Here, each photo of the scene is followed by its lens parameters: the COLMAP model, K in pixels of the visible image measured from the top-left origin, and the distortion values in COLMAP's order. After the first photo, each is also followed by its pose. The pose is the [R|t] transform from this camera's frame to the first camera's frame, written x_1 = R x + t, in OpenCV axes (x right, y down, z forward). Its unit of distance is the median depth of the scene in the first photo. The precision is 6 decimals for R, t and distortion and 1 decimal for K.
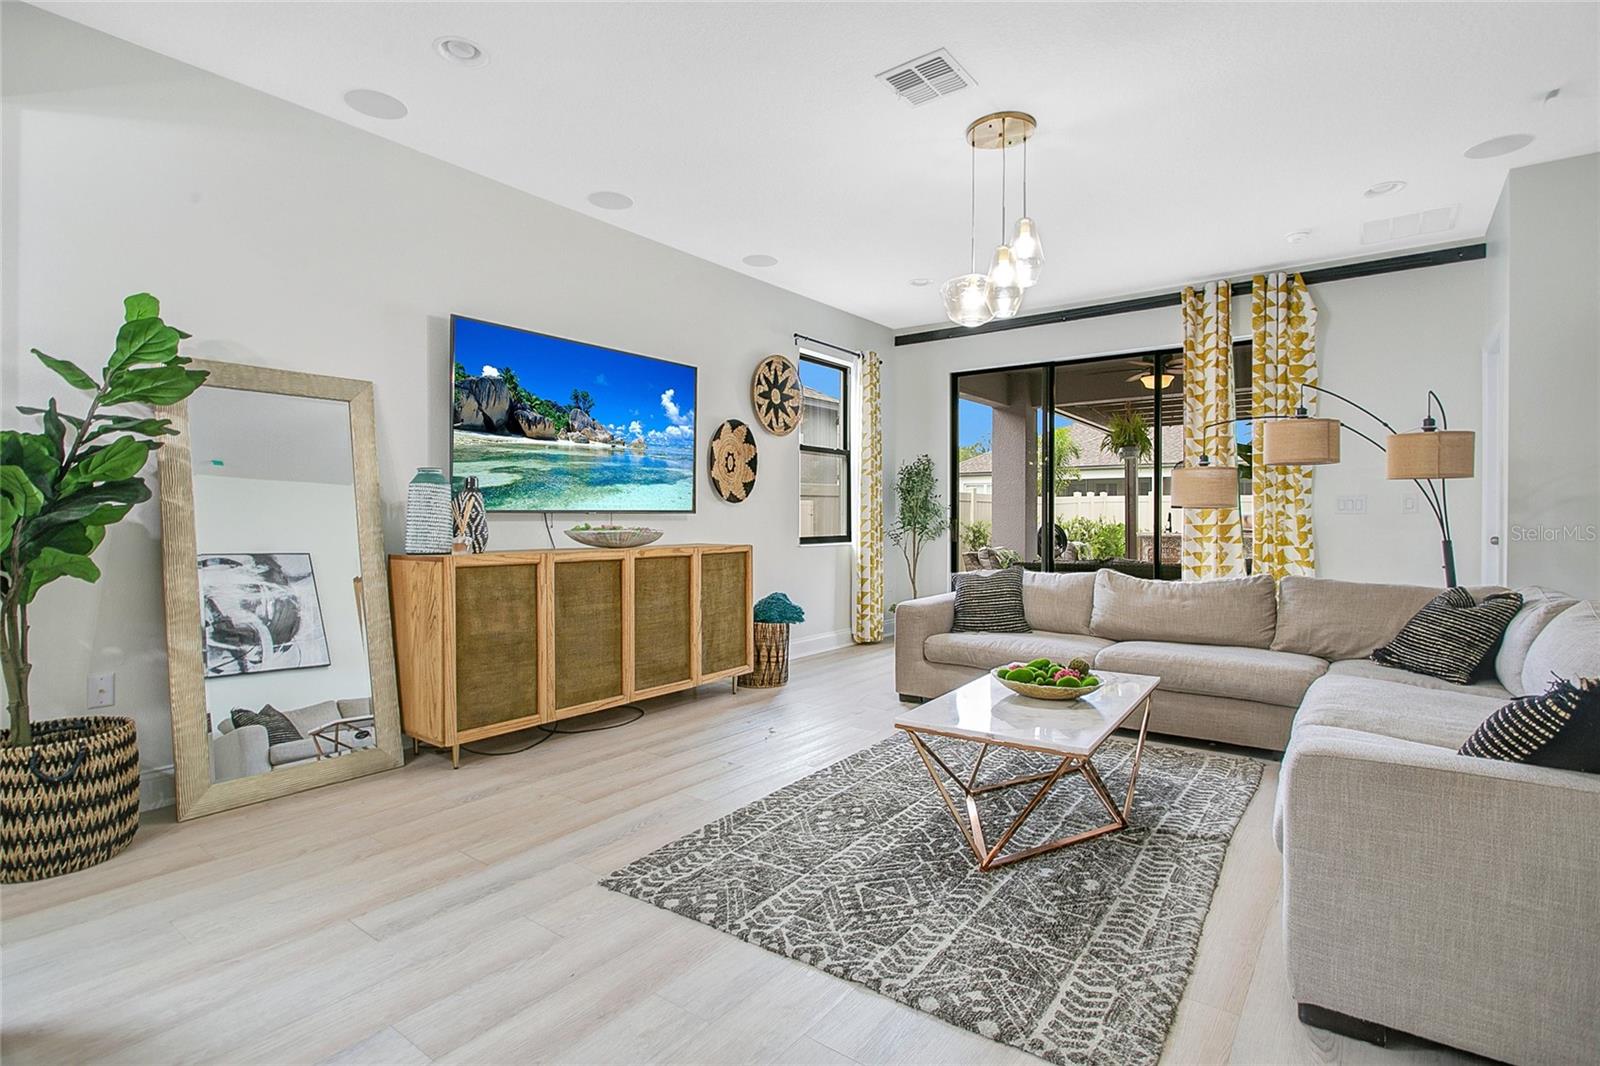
lens RADIAL K [[774.0, 0, 802.3], [0, 774.0, 525.9], [0, 0, 1]] dist [-0.015570, 0.002074]
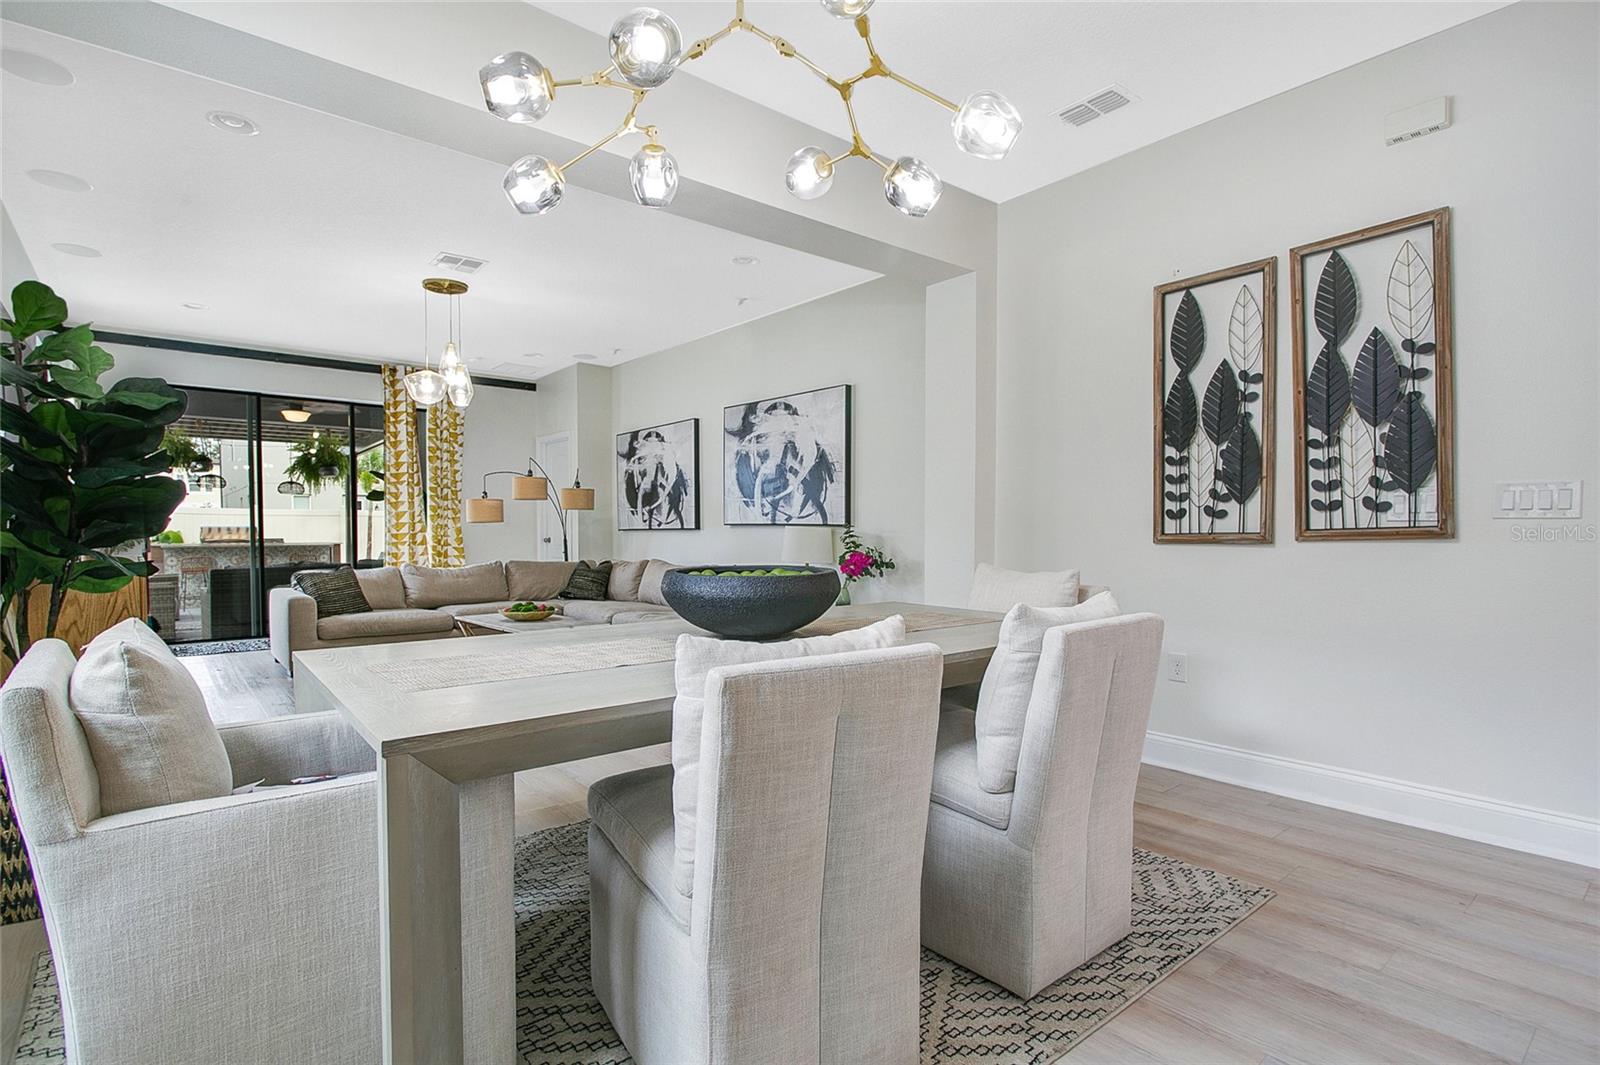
lens RADIAL K [[774.0, 0, 814.5], [0, 774.0, 544.9], [0, 0, 1]] dist [-0.015570, 0.002074]
pose [[0.199782, -0.012802, 0.979757, -0.760083], [0.005026, 0.999915, 0.012041, 0.006781], [-0.979828, 0.002519, 0.199829, -0.046560]]
